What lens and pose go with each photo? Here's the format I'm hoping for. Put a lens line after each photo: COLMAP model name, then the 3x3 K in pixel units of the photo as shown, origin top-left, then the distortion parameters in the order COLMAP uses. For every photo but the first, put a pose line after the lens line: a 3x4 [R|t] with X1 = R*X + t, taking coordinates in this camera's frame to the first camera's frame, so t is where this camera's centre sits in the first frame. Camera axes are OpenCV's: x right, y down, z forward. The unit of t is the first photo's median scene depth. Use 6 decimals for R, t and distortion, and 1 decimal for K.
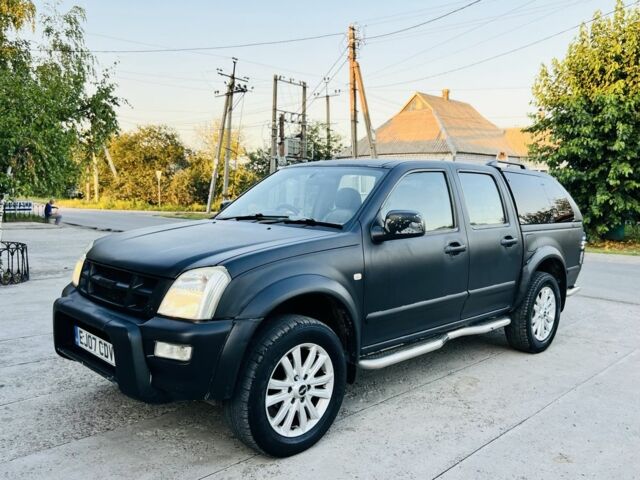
lens RADIAL K [[530.0, 0, 318.5], [0, 530.0, 241.1], [0, 0, 1]] dist [0.032453, 0.001403]
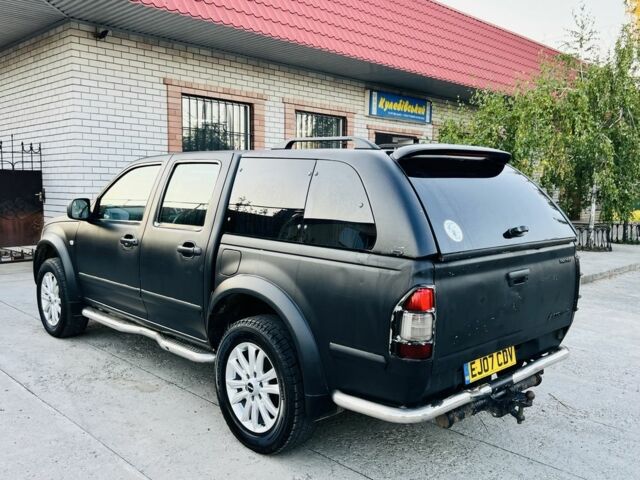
lens RADIAL K [[569.3, 0, 320.0], [0, 569.3, 240.0], [0, 0, 1]] dist [0.030699, 0.001798]
pose [[0.005699, 0.077187, -0.997000, 1.630319], [-0.108141, 0.991217, 0.076121, -0.133140], [0.994119, 0.107383, 0.013996, 1.629252]]
